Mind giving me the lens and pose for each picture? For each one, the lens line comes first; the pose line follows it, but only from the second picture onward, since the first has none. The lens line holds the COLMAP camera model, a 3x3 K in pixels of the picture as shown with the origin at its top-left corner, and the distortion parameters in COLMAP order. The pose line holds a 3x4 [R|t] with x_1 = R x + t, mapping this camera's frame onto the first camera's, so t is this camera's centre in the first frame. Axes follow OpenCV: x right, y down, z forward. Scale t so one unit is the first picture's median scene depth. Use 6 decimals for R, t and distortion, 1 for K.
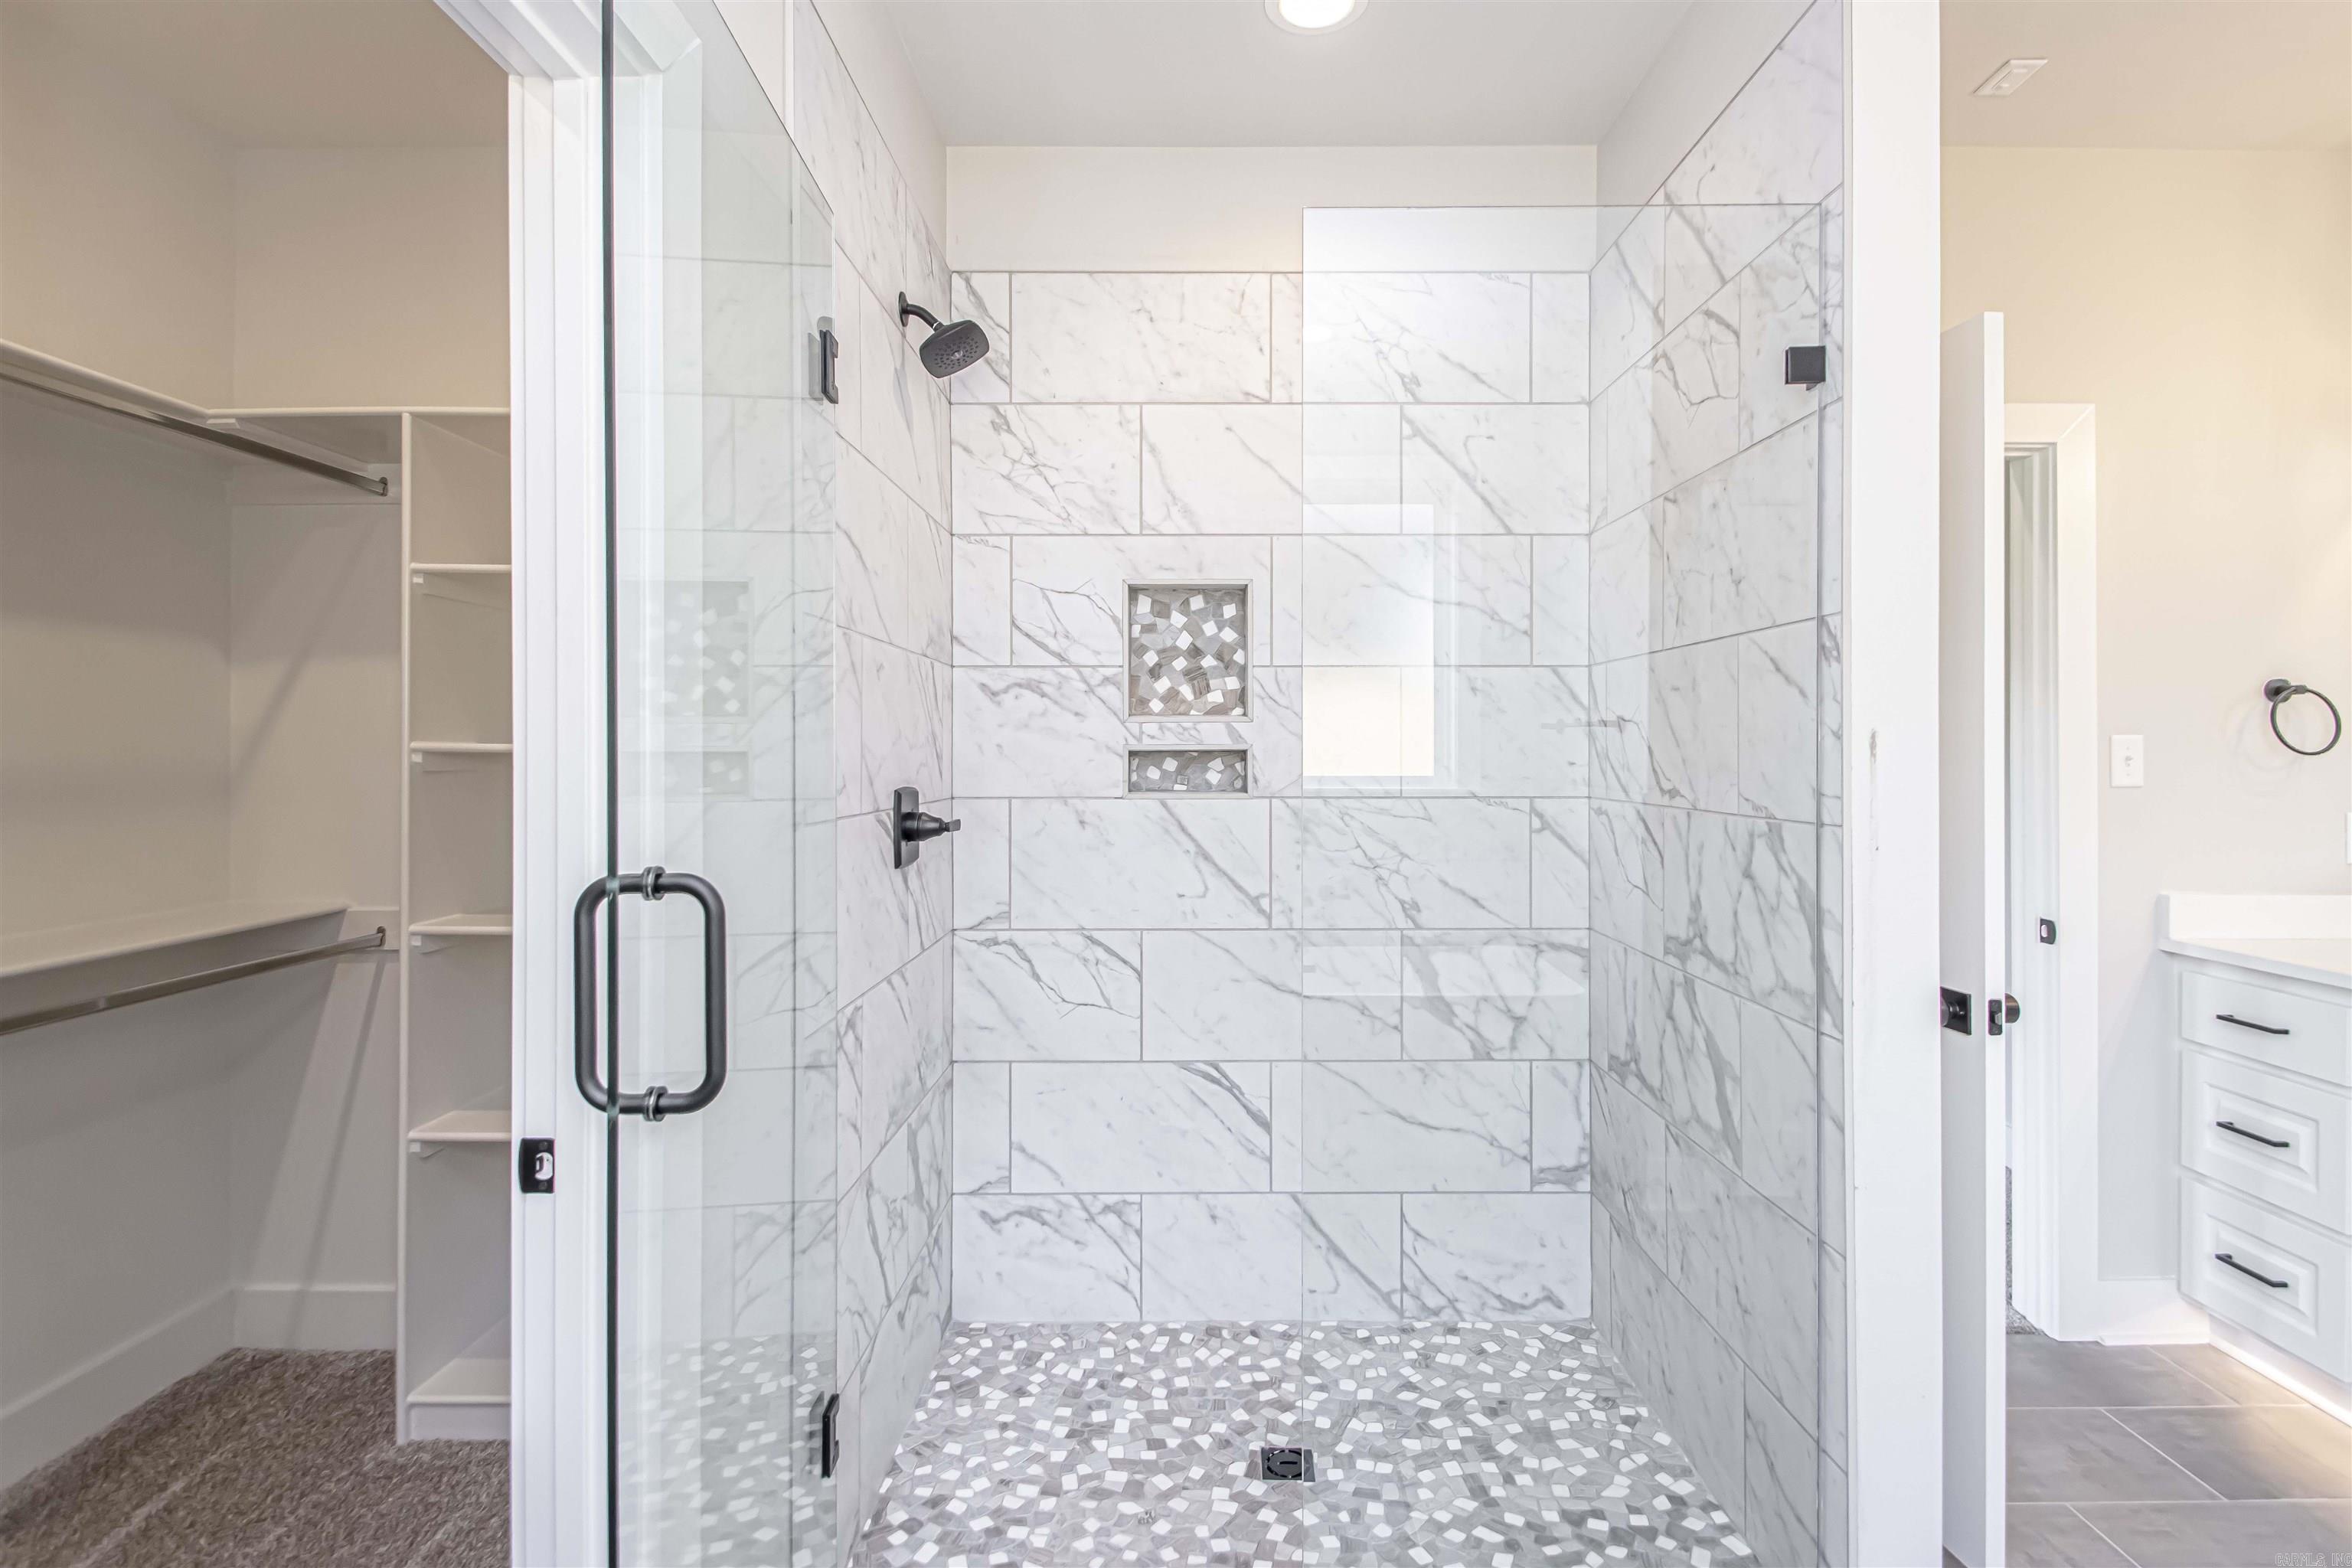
lens RADIAL K [[1121.6, 0, 1191.5], [0, 1121.6, 780.6], [0, 0, 1]] dist [0.015390, -0.016625]
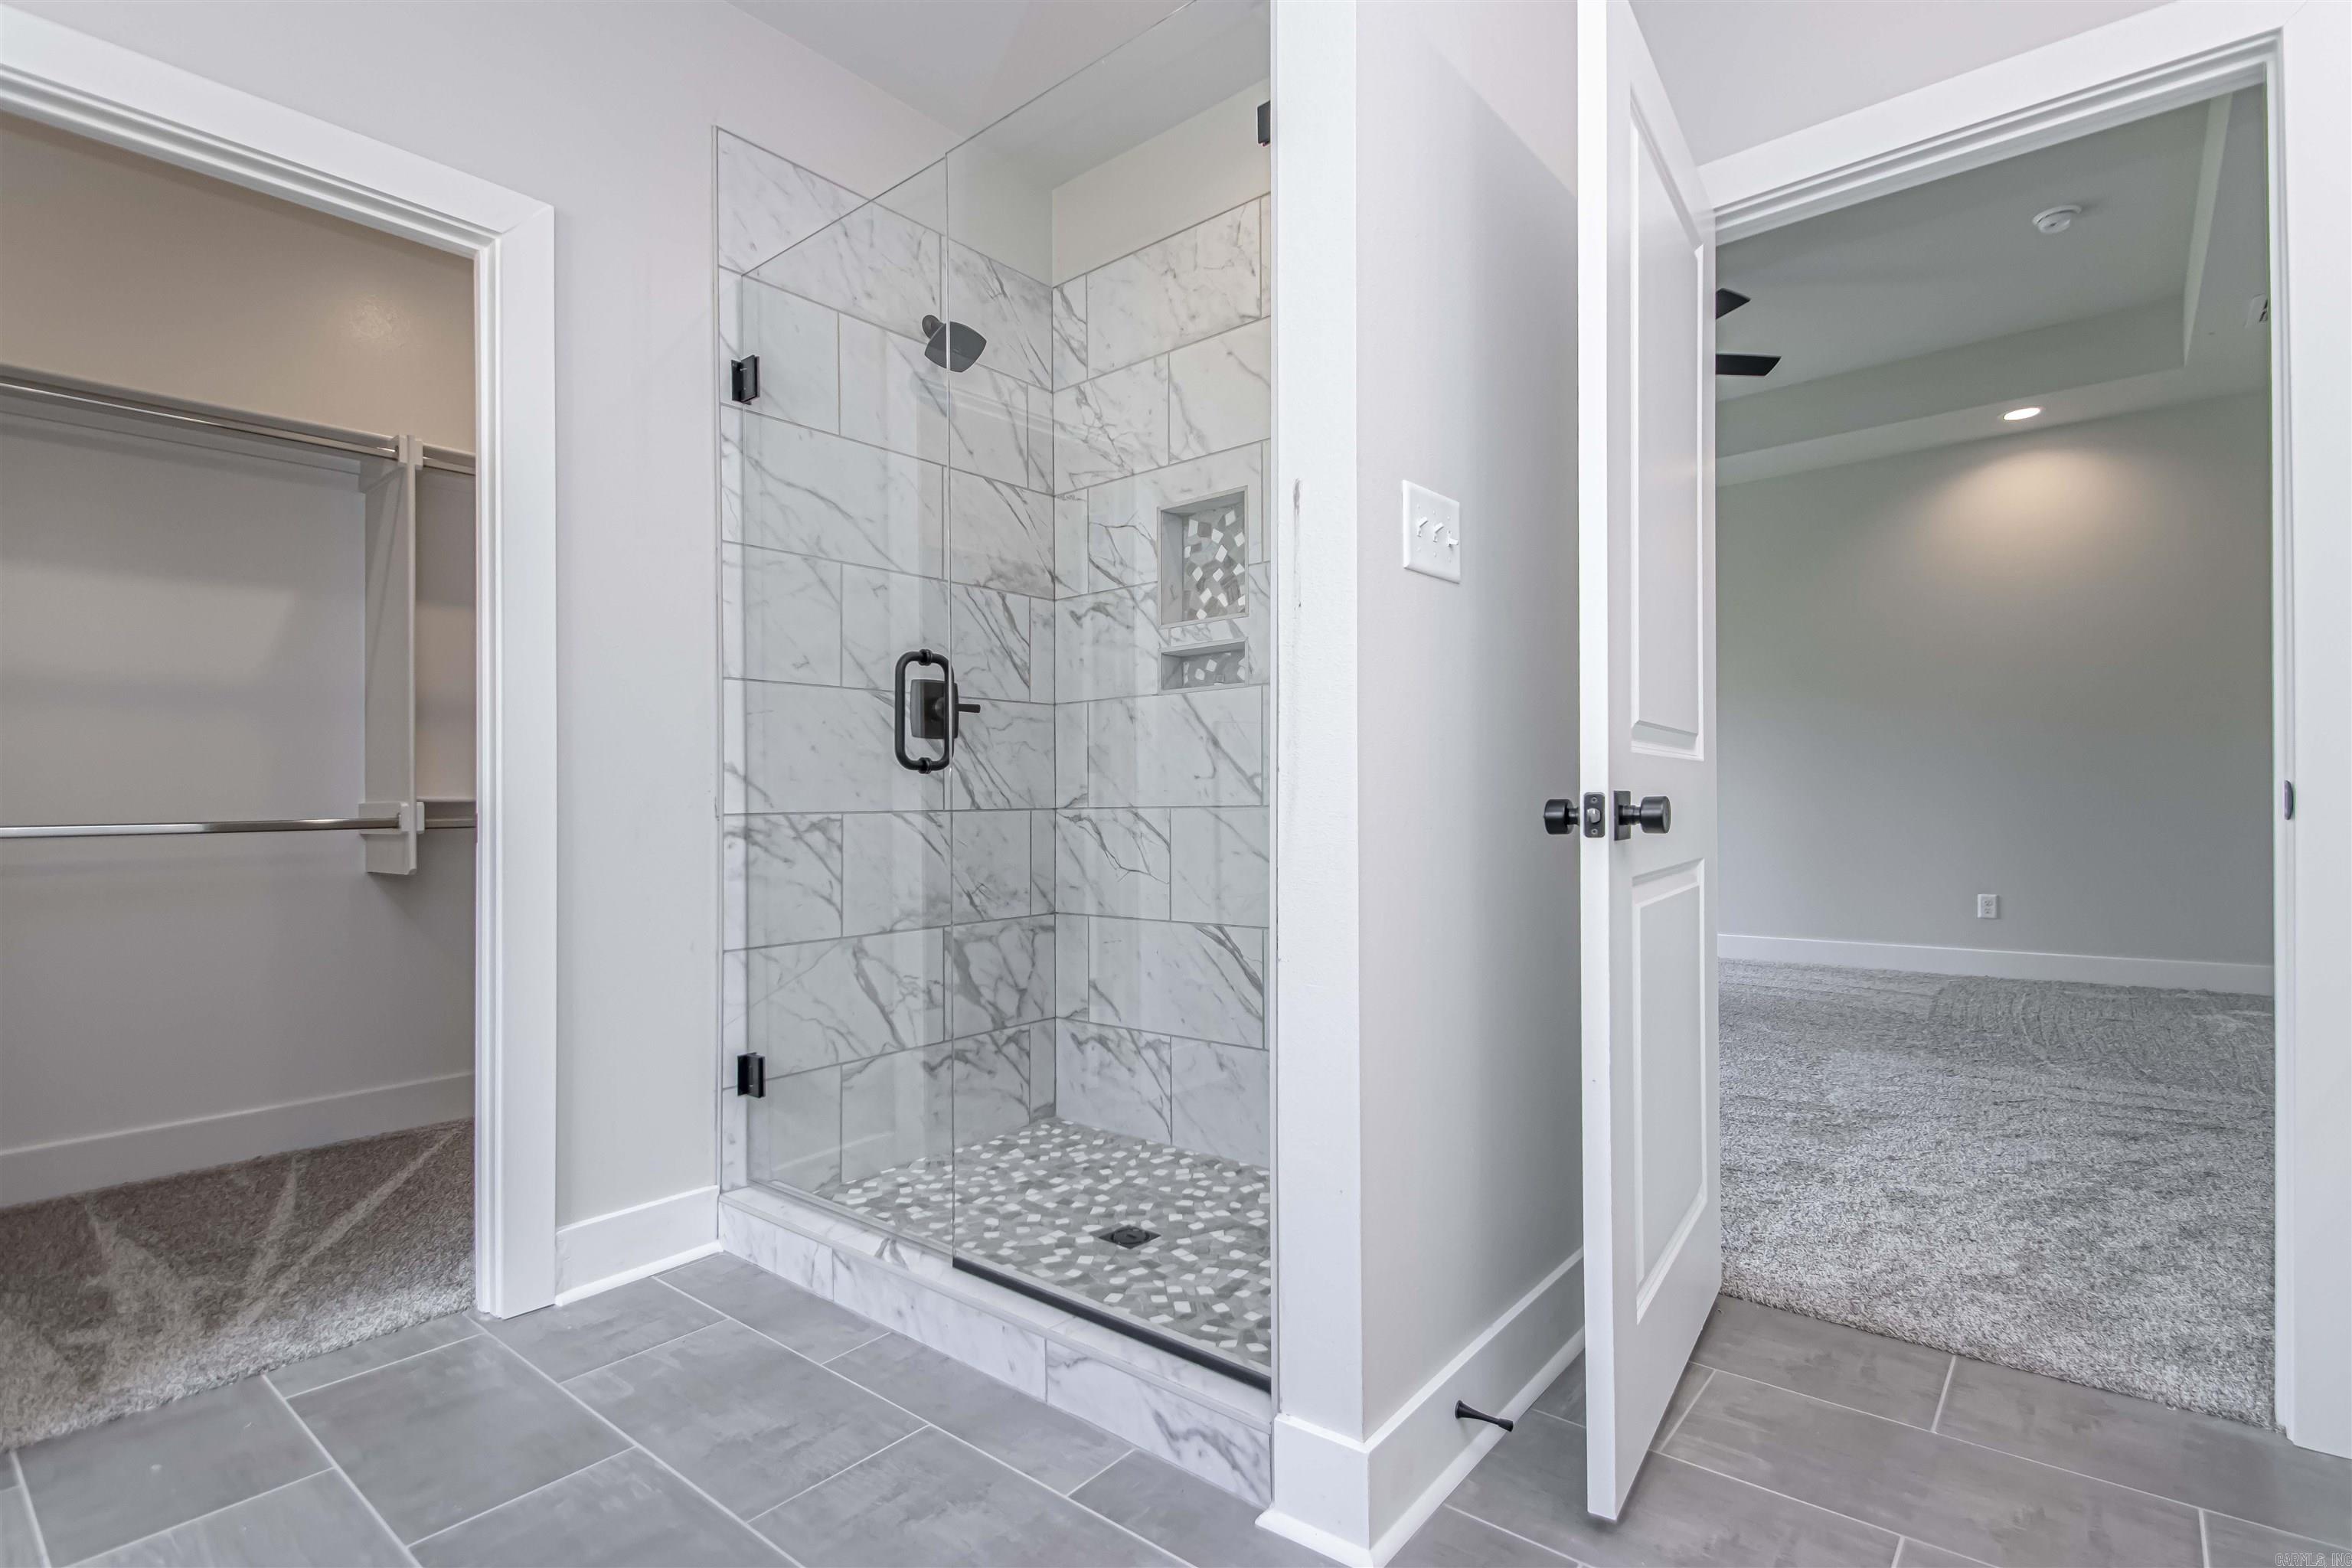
lens RADIAL K [[1121.6, 0, 1228.9], [0, 1121.6, 835.0], [0, 0, 1]] dist [0.015390, -0.016625]
pose [[0.775679, 0.000068, -0.631128, 0.736773], [0.000766, 0.999999, 0.001050, 0.161095], [0.631128, -0.001298, 0.775678, 0.142103]]
